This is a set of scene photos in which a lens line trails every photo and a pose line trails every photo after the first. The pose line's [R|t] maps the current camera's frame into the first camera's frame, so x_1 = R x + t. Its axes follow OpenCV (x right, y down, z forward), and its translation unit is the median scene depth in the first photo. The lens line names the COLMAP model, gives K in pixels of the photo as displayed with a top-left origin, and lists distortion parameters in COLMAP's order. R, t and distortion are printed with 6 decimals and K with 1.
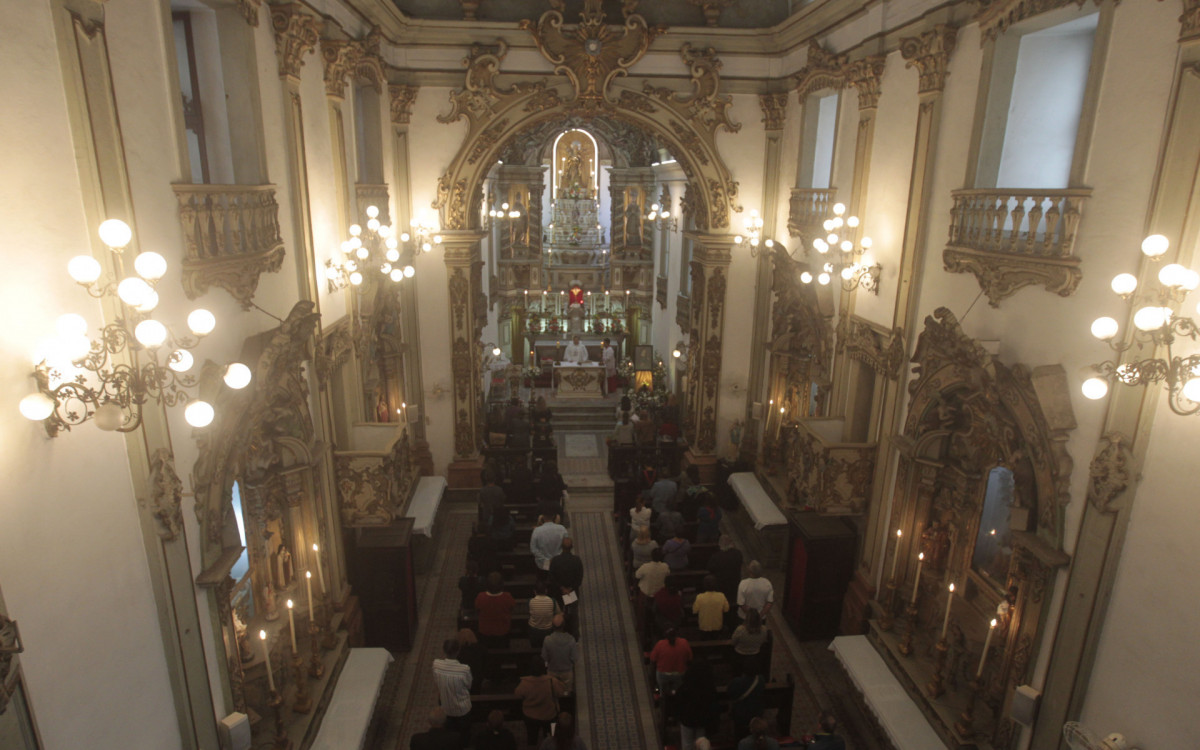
lens RADIAL K [[711.6, 0, 594.2], [0, 711.6, 382.1], [0, 0, 1]] dist [-0.047332, 0.029751]
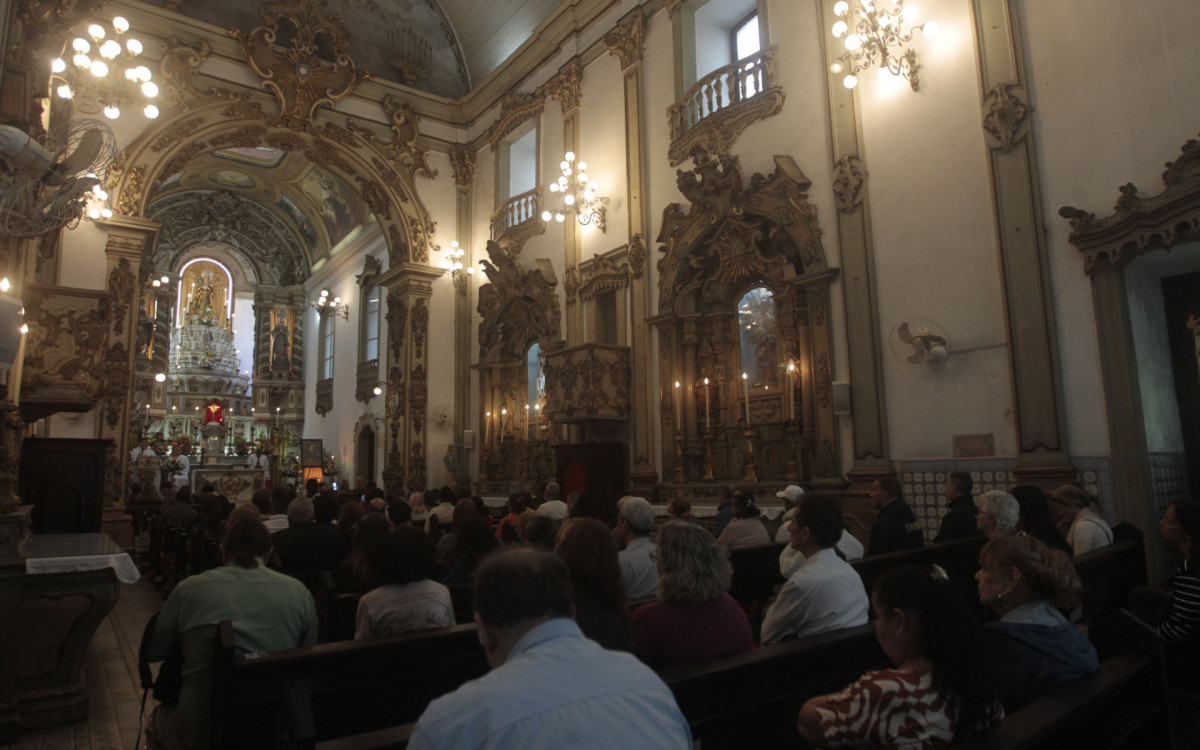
lens RADIAL K [[711.6, 0, 600.2], [0, 711.6, 369.8], [0, 0, 1]] dist [-0.047332, 0.029751]
pose [[0.835854, 0.044177, 0.547171, -0.238904], [0.176282, 0.922365, -0.343755, 0.482010], [-0.519878, 0.383785, 0.763175, 0.180631]]
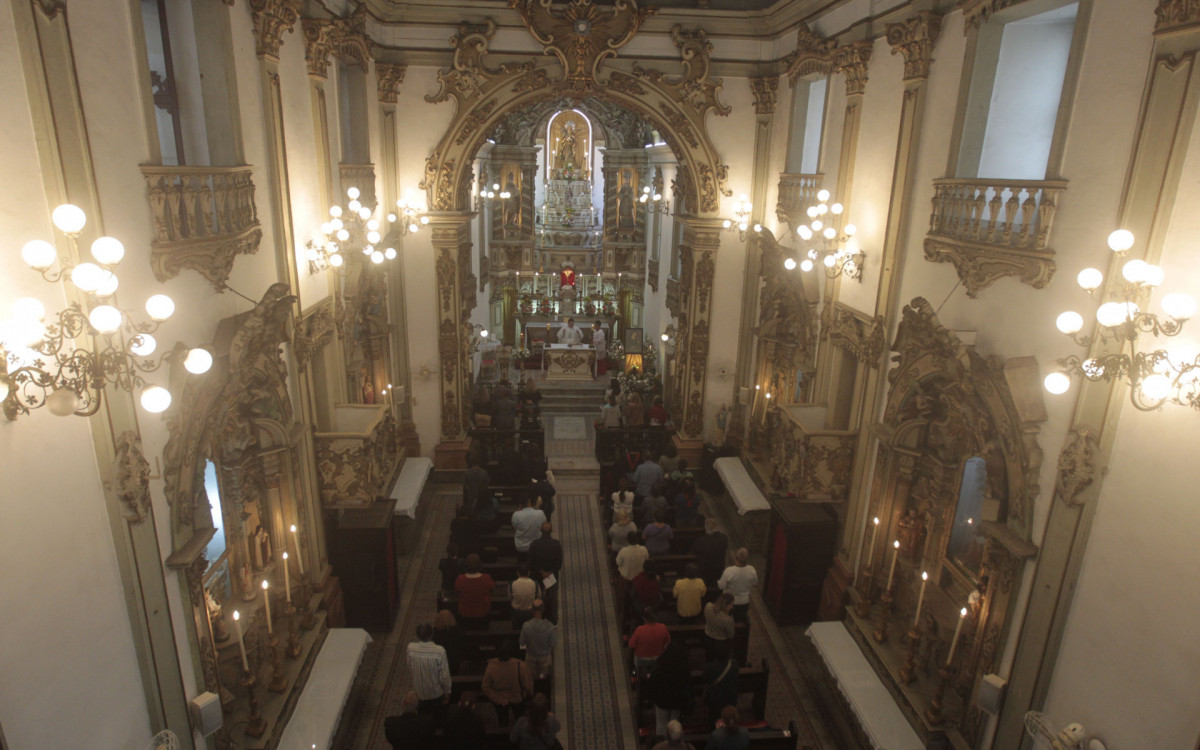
lens RADIAL K [[711.6, 0, 592.8], [0, 711.6, 376.6], [0, 0, 1]] dist [-0.047332, 0.029751]
pose [[0.999930, 0.011717, 0.001489, 0.022121], [-0.011744, 0.999739, 0.019574, -0.005507], [-0.001259, -0.019590, 0.999807, 0.000152]]
